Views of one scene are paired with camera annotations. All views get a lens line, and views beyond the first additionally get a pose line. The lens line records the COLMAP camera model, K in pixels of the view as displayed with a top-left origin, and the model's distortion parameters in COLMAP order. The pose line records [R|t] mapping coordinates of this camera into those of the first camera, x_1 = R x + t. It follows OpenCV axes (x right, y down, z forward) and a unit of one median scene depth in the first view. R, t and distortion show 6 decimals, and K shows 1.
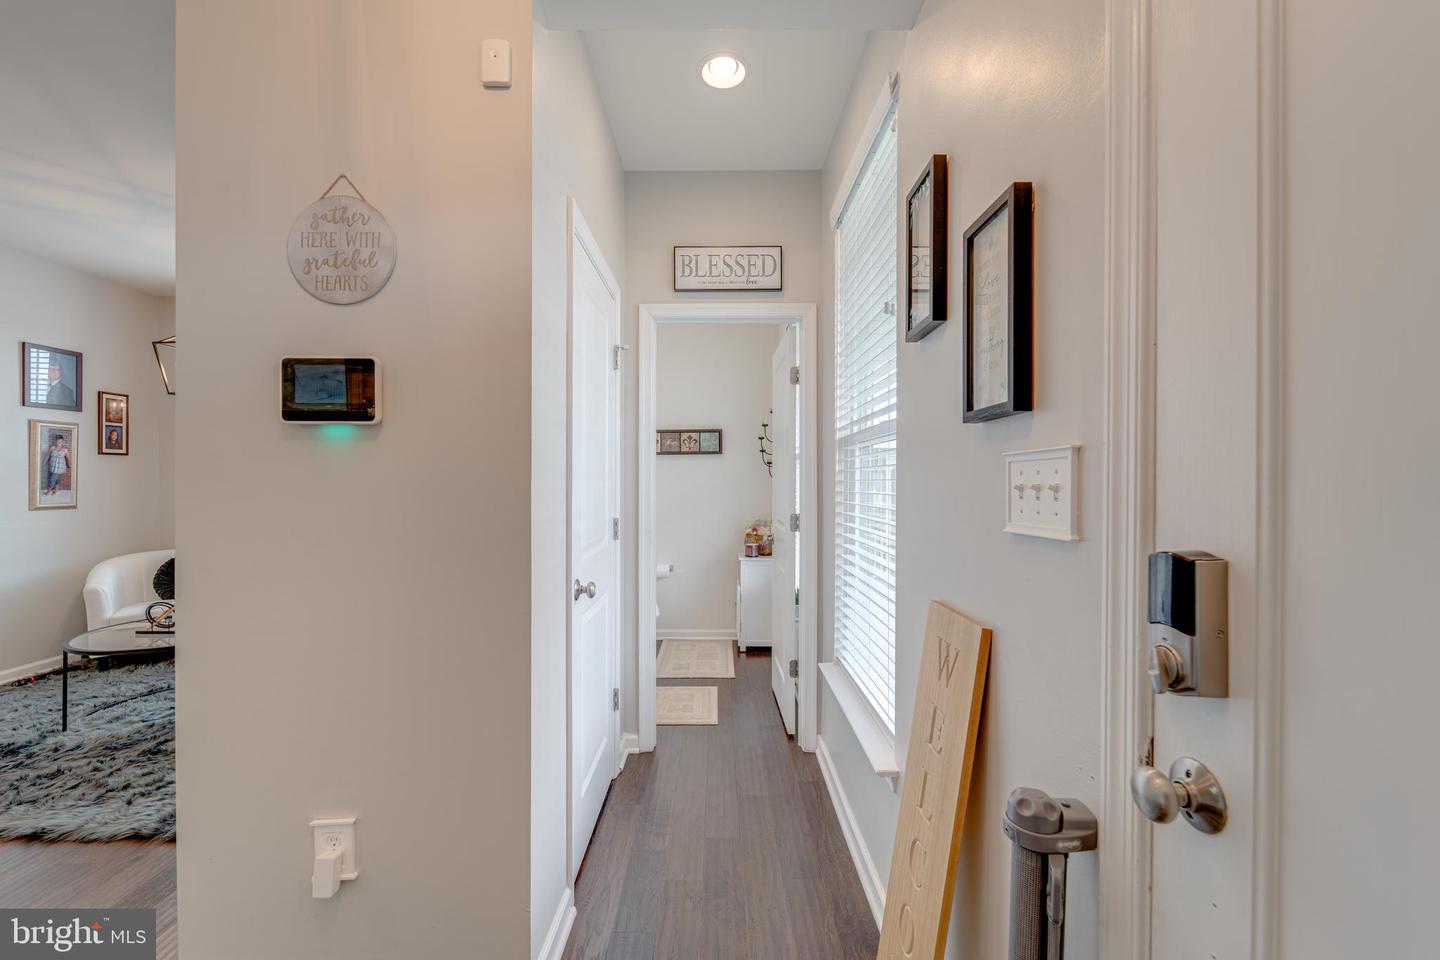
lens RADIAL K [[575.1, 0, 718.9], [0, 575.1, 486.1], [0, 0, 1]] dist [0.005781, -0.002475]
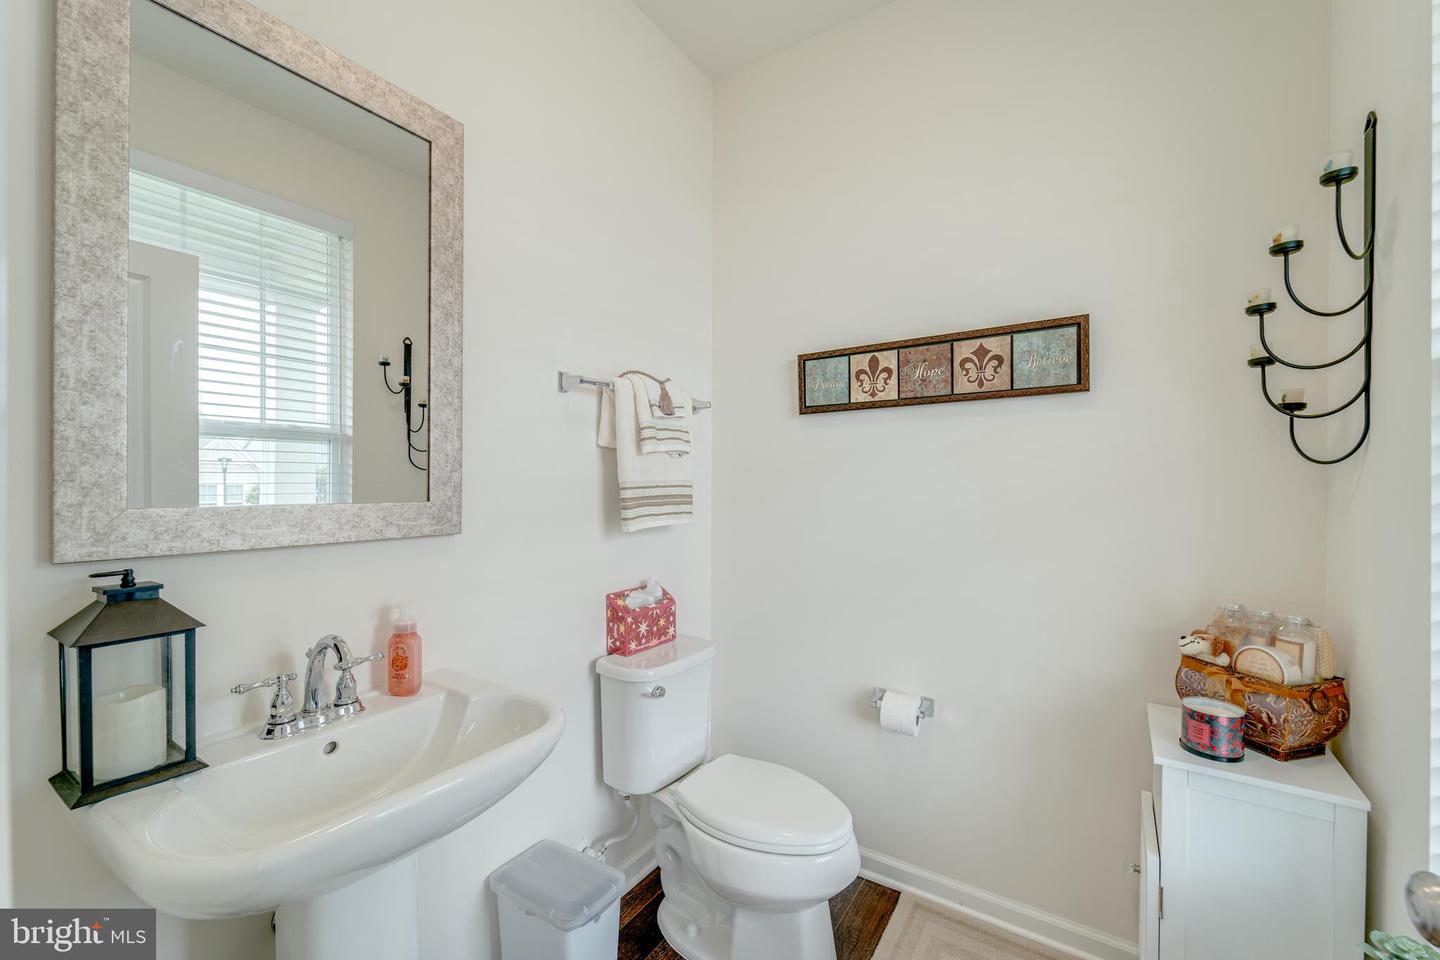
lens RADIAL K [[575.1, 0, 722.4], [0, 575.1, 482.0], [0, 0, 1]] dist [0.005781, -0.002475]
pose [[0.825138, 0.002511, -0.564925, 0.019046], [0.000658, 0.999985, 0.005406, -0.006066], [0.564930, -0.004833, 0.825125, 0.615260]]
